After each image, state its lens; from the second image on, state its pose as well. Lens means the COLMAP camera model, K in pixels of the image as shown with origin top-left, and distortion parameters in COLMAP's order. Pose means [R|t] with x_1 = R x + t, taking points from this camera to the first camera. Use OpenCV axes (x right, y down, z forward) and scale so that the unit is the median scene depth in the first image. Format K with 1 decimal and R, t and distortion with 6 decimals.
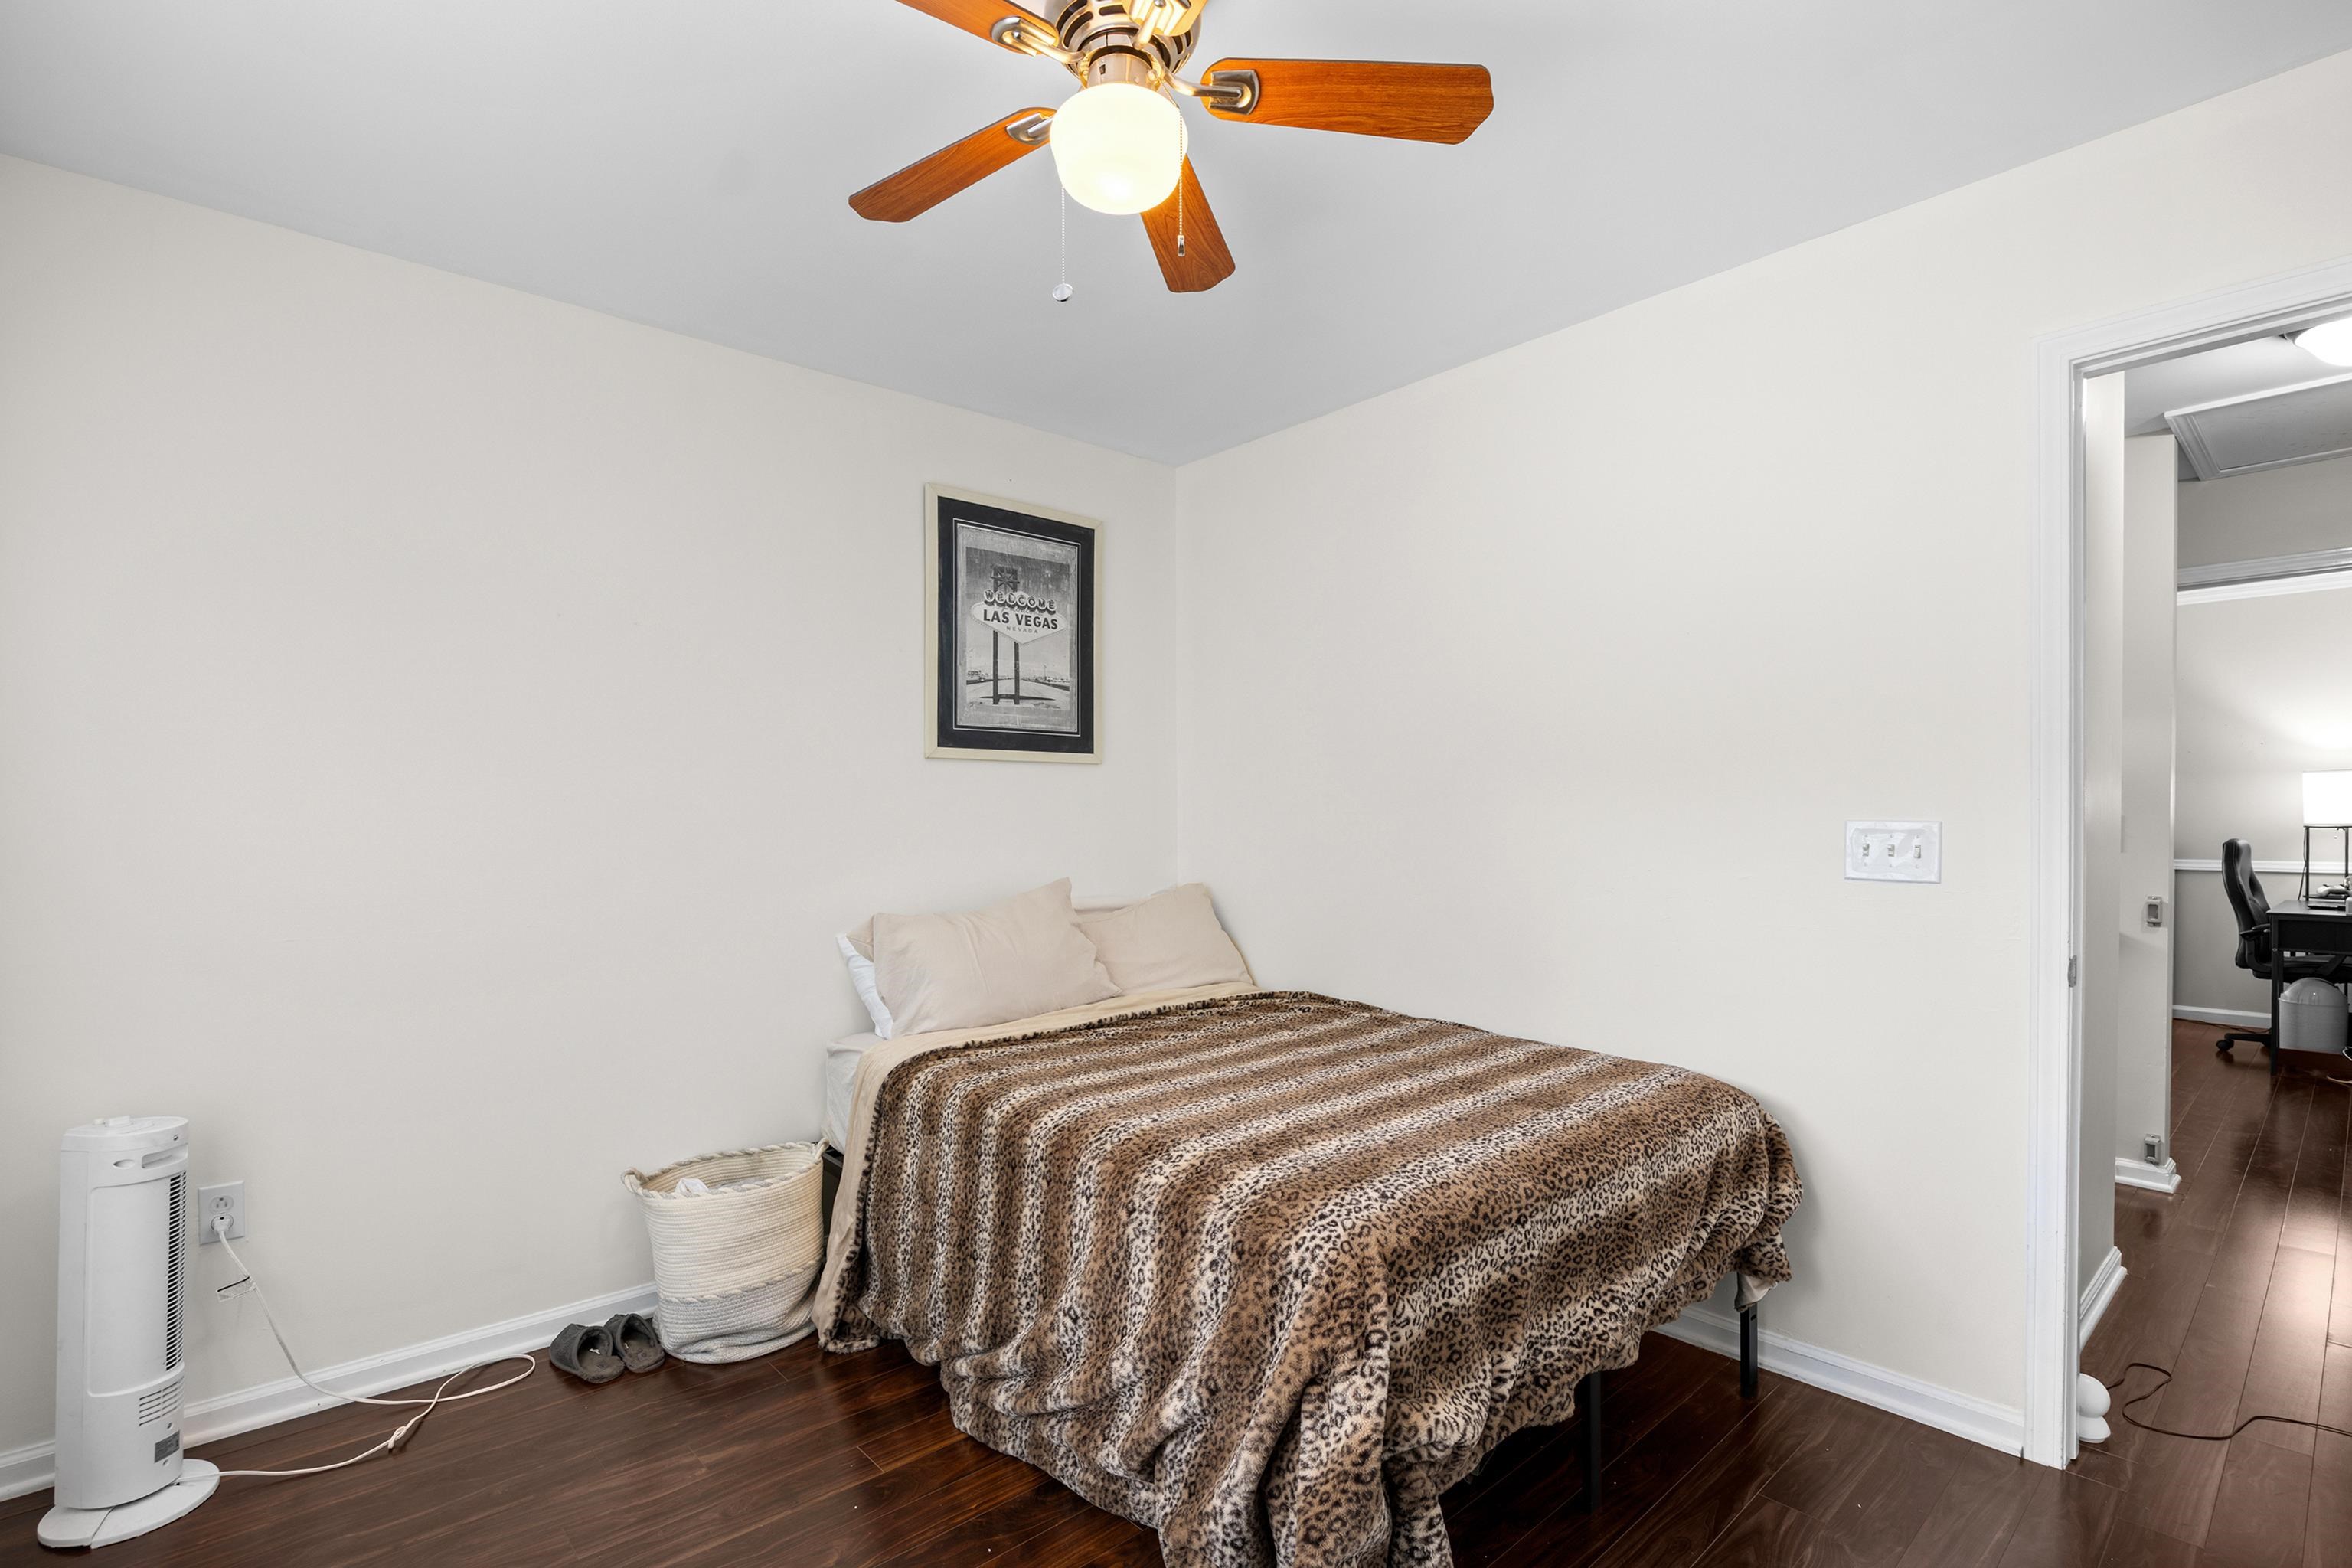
lens RADIAL K [[1109.3, 0, 1176.3], [0, 1109.3, 802.7], [0, 0, 1]] dist [-0.019391, -0.000201]
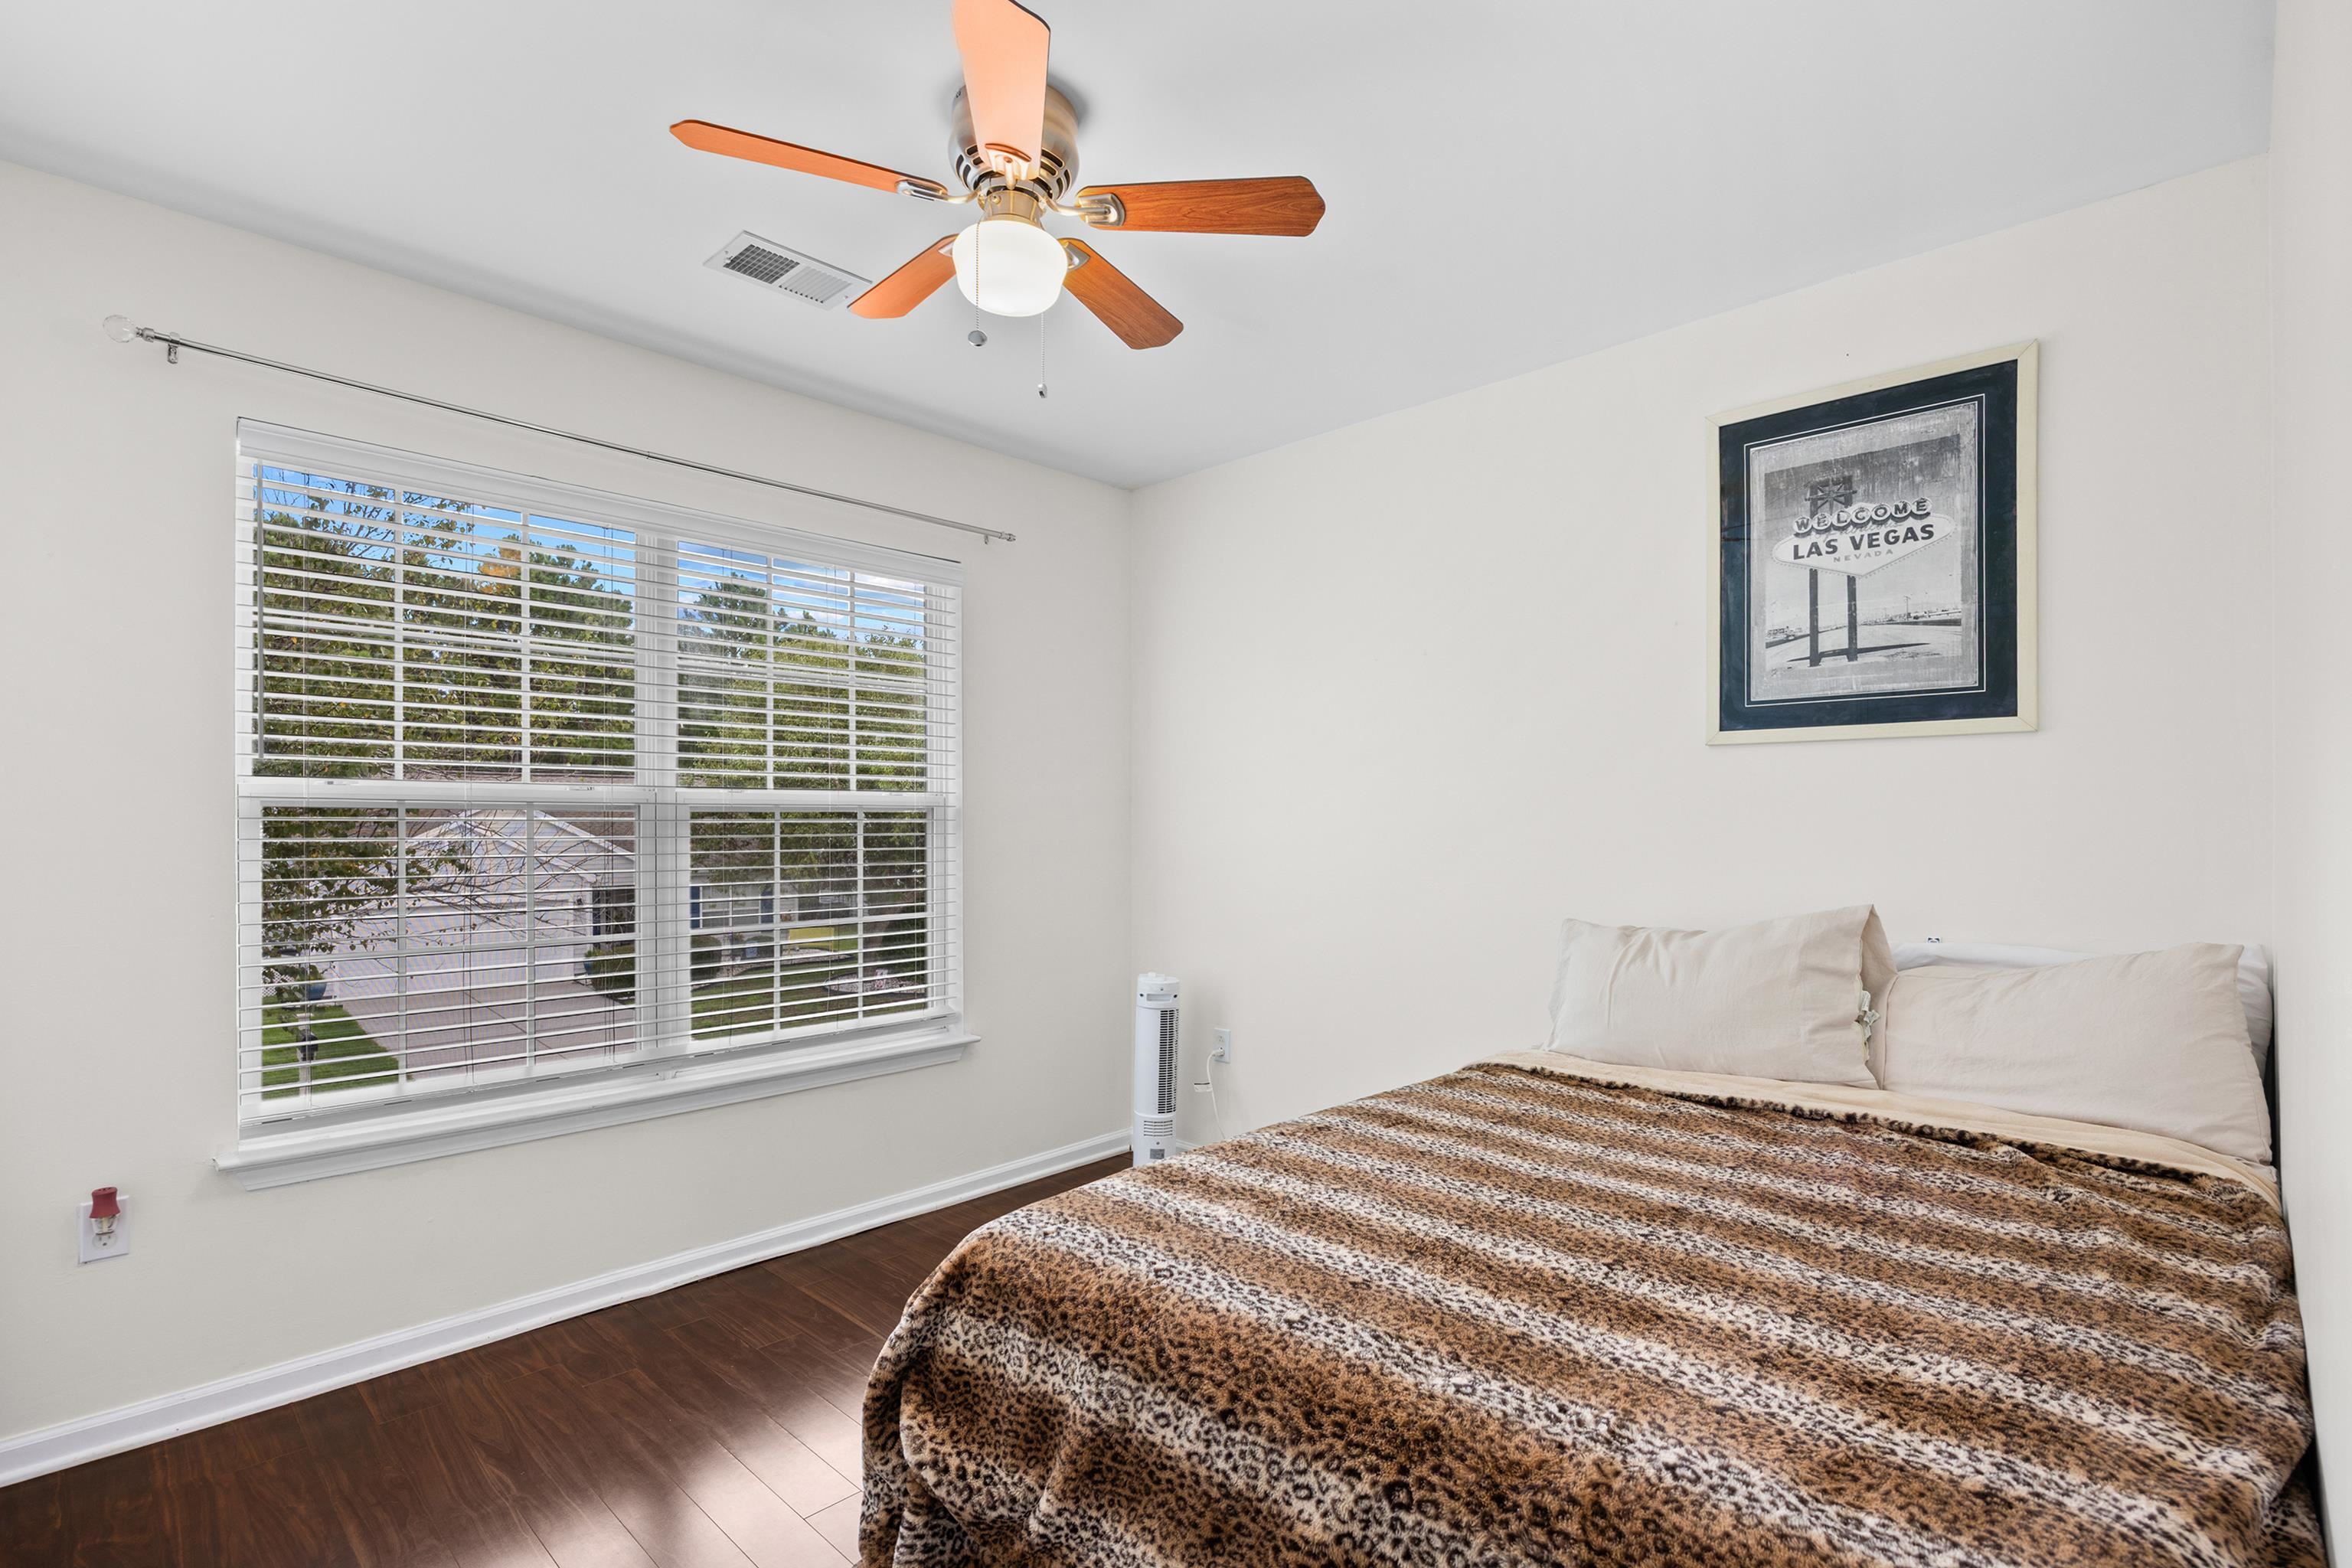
lens RADIAL K [[1109.3, 0, 1176.2], [0, 1109.3, 795.7], [0, 0, 1]] dist [-0.019391, -0.000201]
pose [[0.064969, -0.012726, -0.997806, 0.551296], [0.014668, 0.999823, -0.011797, 0.001352], [0.997779, -0.013869, 0.065144, 0.517897]]
